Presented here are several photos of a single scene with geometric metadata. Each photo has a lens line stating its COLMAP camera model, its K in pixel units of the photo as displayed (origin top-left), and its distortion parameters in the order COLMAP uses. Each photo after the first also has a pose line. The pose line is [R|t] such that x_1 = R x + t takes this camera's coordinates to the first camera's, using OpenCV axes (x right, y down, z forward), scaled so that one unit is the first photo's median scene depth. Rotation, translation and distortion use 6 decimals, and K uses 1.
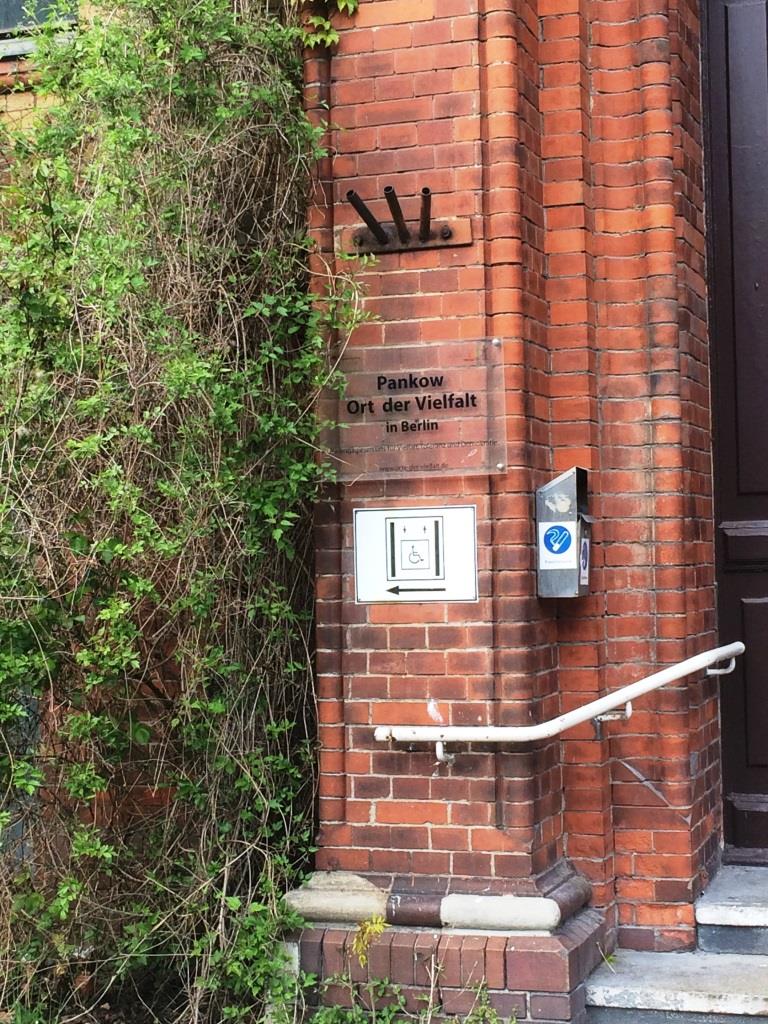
lens RADIAL K [[1823.7, 0, 384.1], [0, 1823.7, 512.2], [0, 0, 1]] dist [0.011302, 0.000000]
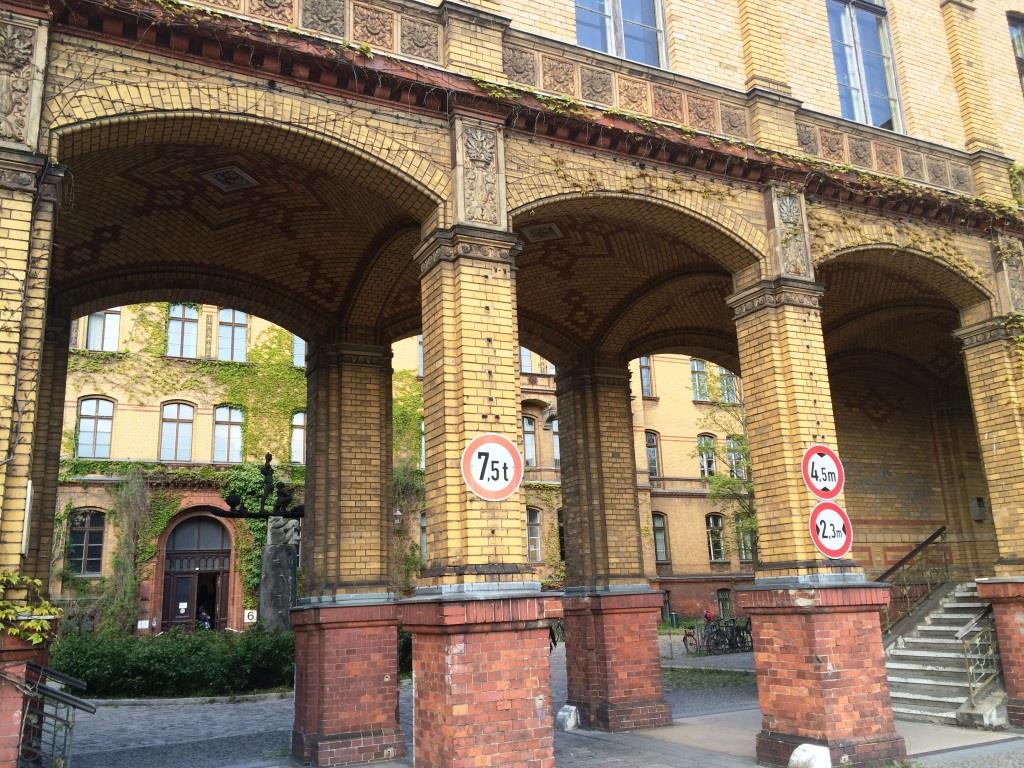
lens RADIAL K [[868.1, 0, 507.9], [0, 868.1, 390.5], [0, 0, 1]] dist [0.090836, -0.101686]
pose [[0.705455, 0.159453, 0.690585, -2.773201], [0.018028, 0.970012, -0.242388, -0.023705], [-0.708525, 0.183444, 0.681425, -5.468994]]
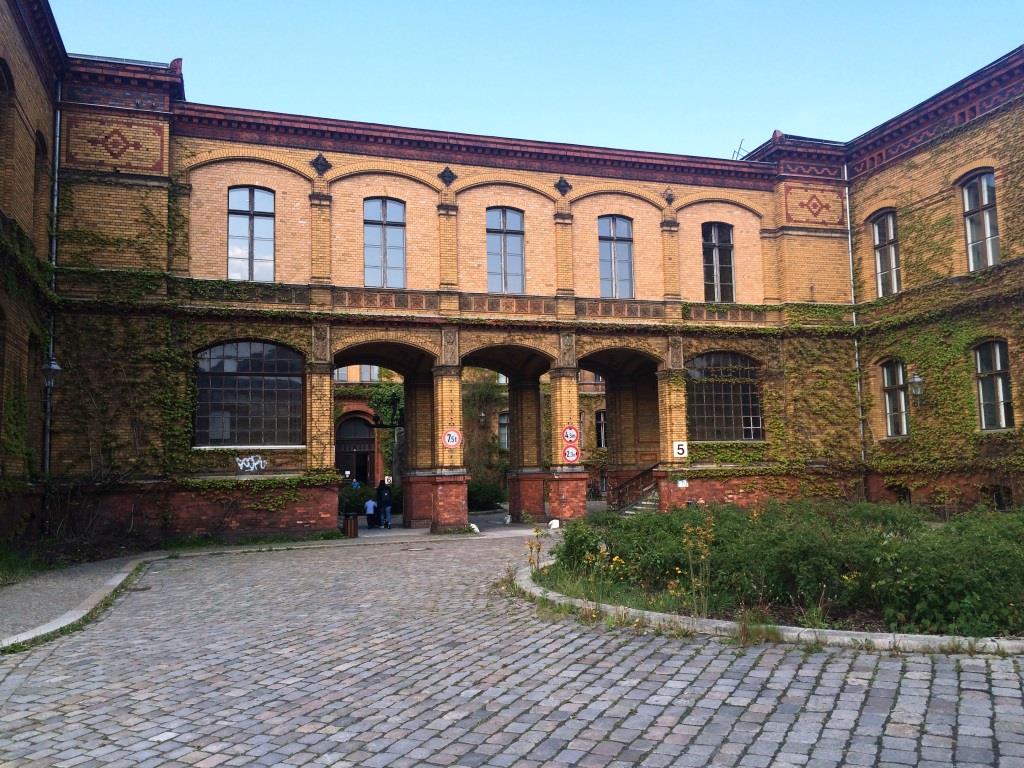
lens RADIAL K [[868.1, 0, 513.4], [0, 868.1, 390.6], [0, 0, 1]] dist [0.090836, -0.101686]
pose [[0.796257, 0.061064, 0.601869, -4.409157], [0.001031, 0.994754, -0.102288, -0.012166], [-0.604958, 0.082068, 0.792017, -8.439427]]
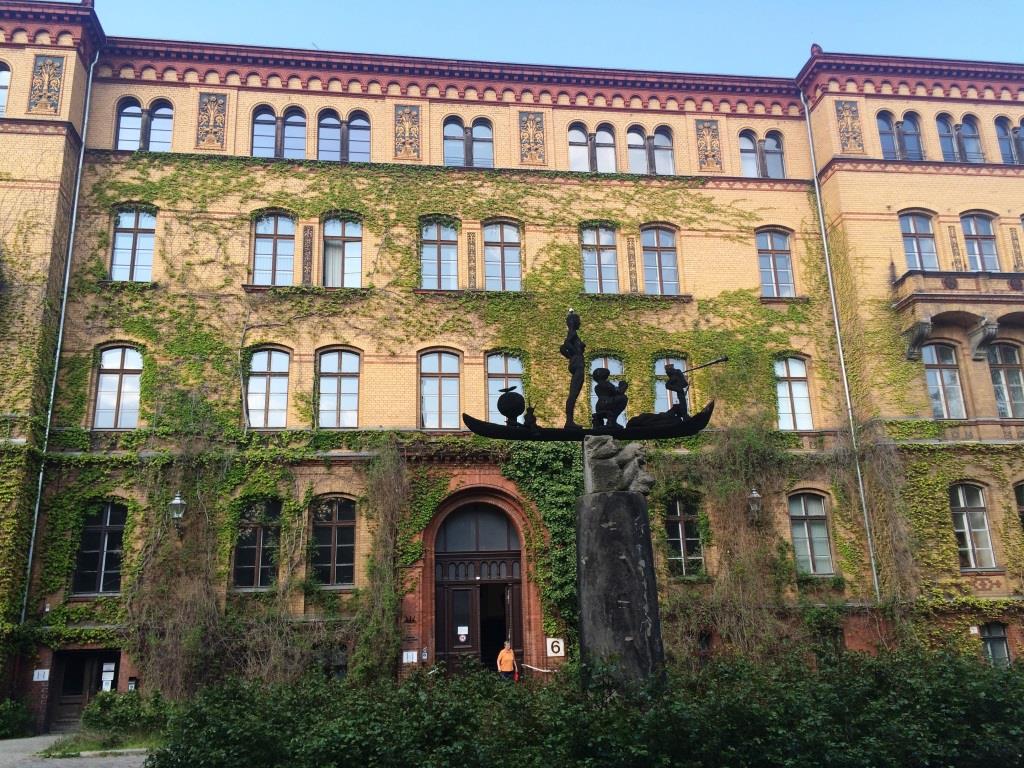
lens RADIAL K [[868.1, 0, 513.9], [0, 868.1, 378.0], [0, 0, 1]] dist [0.090836, -0.101686]
pose [[0.890145, 0.124472, 0.438348, -1.613872], [0.010960, 0.955843, -0.293674, -0.019070], [-0.455546, 0.266217, 0.849474, -3.327270]]
